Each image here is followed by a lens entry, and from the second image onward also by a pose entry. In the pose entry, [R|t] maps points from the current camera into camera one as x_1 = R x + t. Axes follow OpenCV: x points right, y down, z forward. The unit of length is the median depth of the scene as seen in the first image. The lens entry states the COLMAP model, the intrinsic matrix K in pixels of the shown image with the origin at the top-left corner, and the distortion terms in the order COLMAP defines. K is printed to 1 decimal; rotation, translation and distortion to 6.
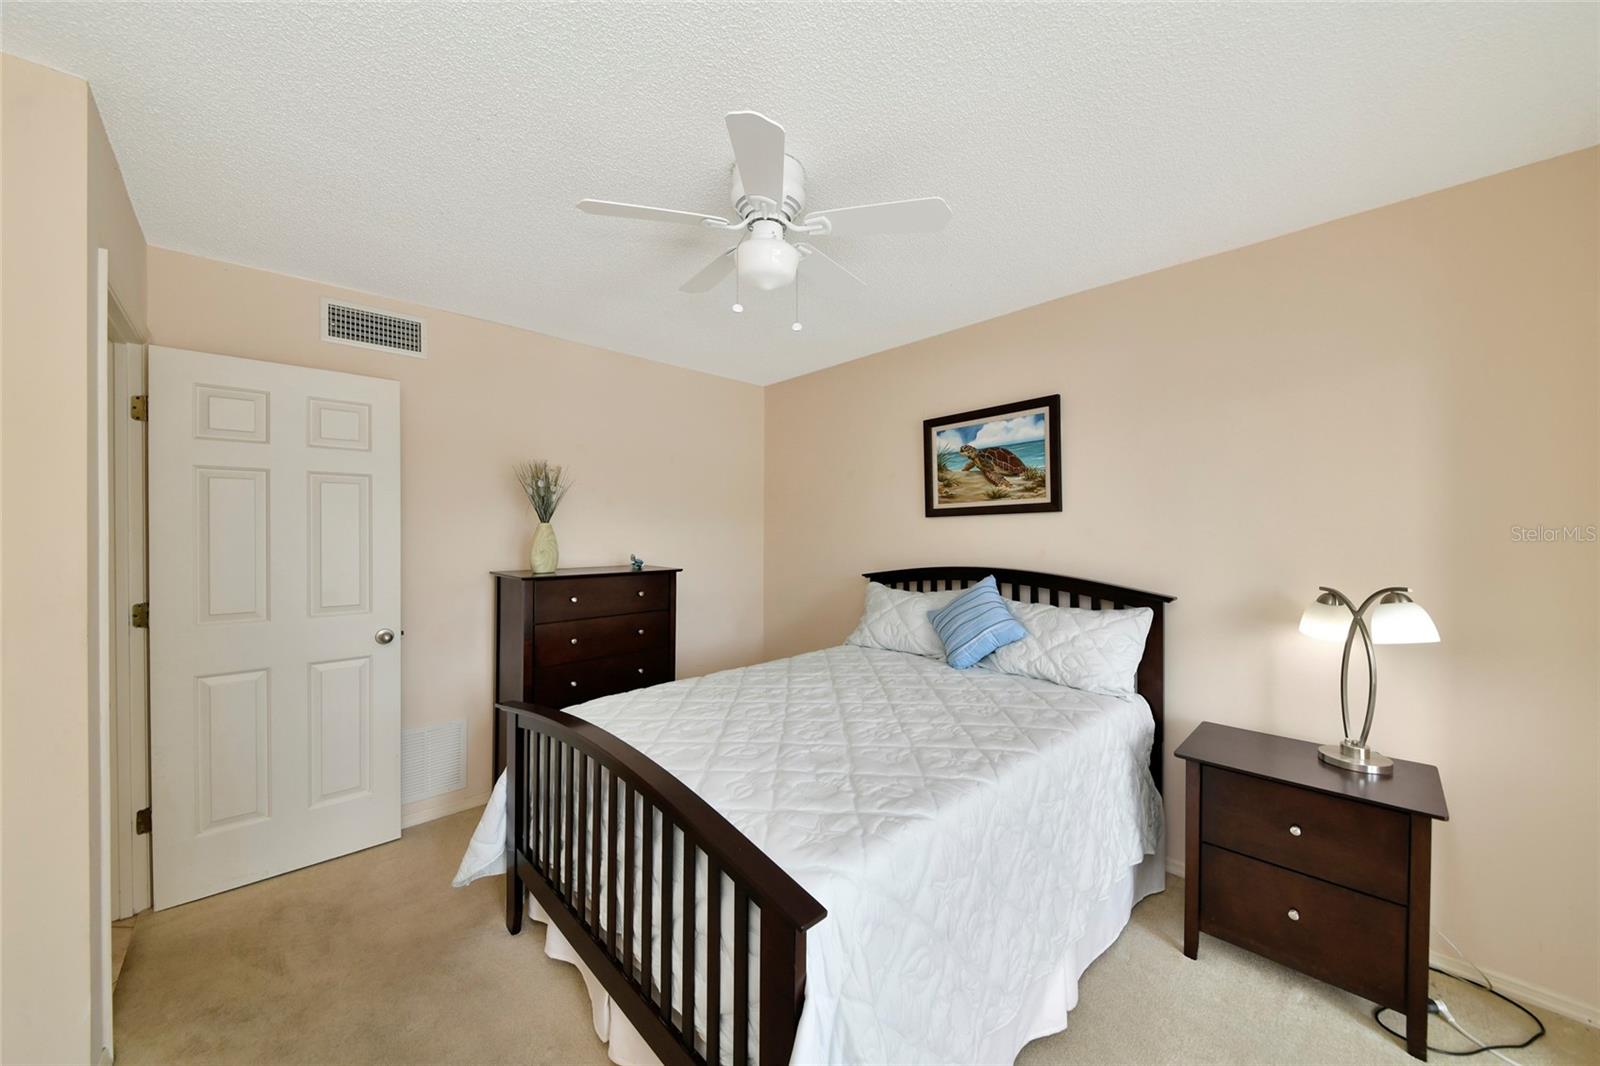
lens RADIAL K [[562.2, 0, 797.6], [0, 562.2, 535.0], [0, 0, 1]] dist [0.022335, -0.000565]
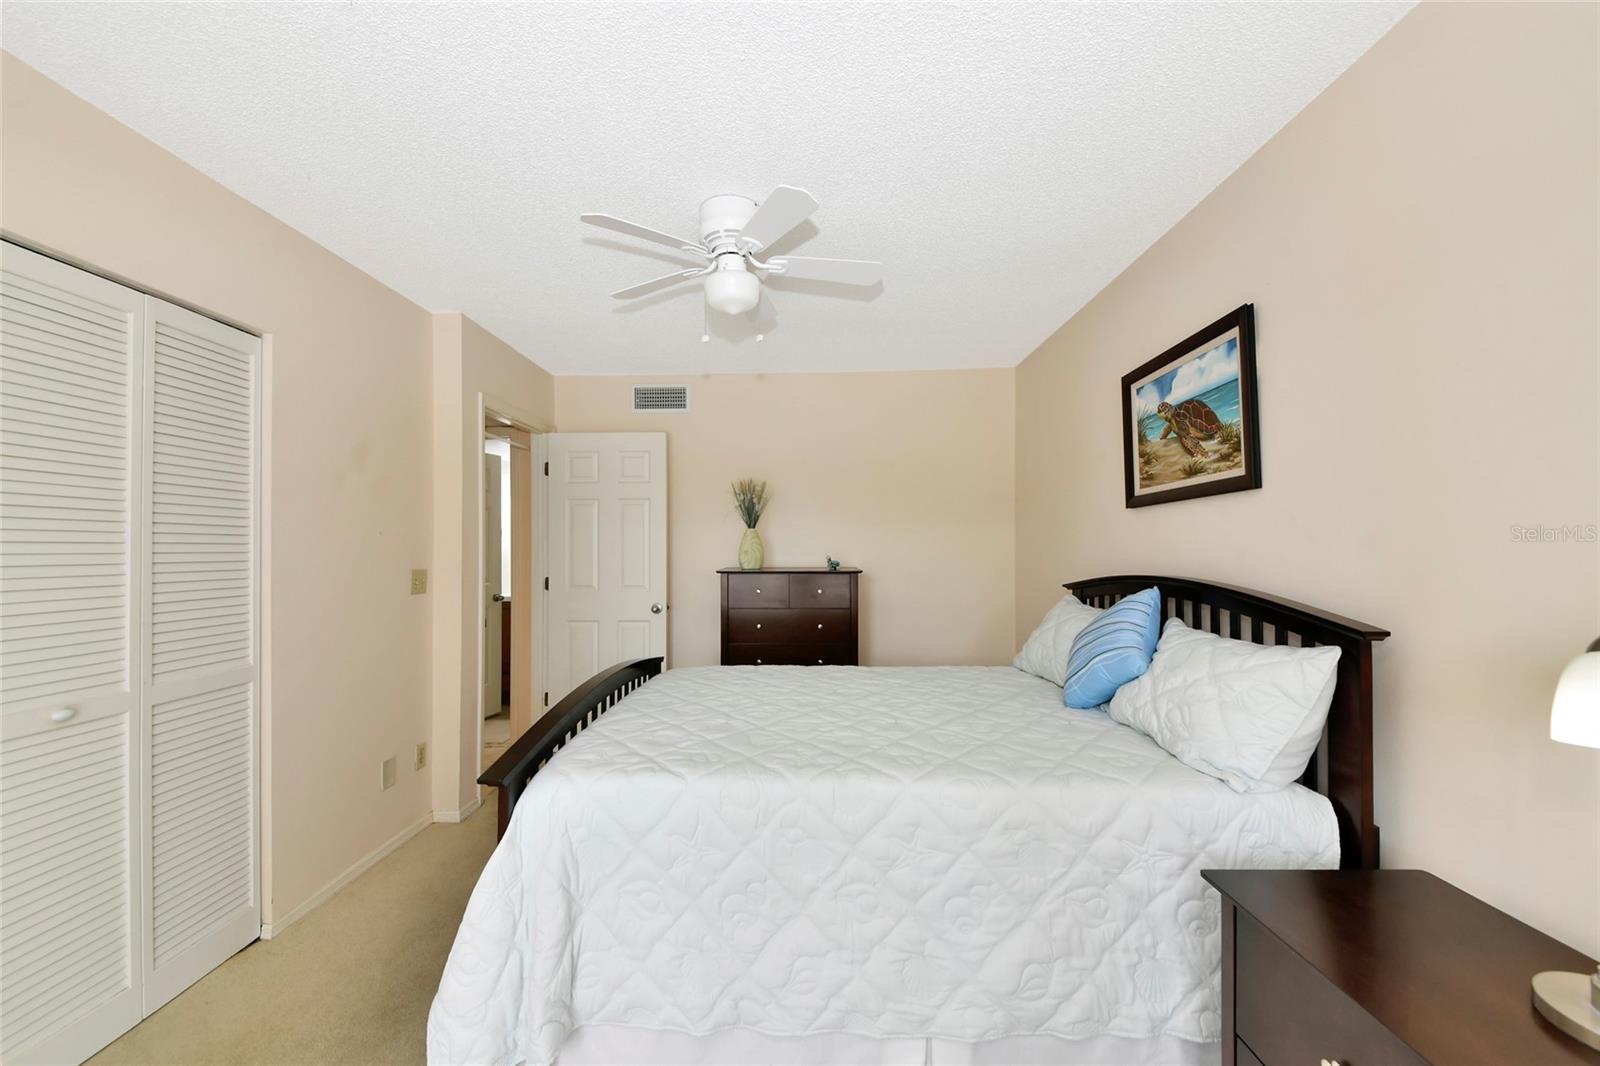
lens RADIAL K [[625.1, 0, 796.1], [0, 625.1, 541.4], [0, 0, 1]] dist [0.007276, -0.001812]
pose [[0.684479, -0.011402, -0.728943, 0.593762], [0.000365, 0.999883, -0.015297, 0.026786], [0.729032, 0.010205, 0.684403, 0.146152]]
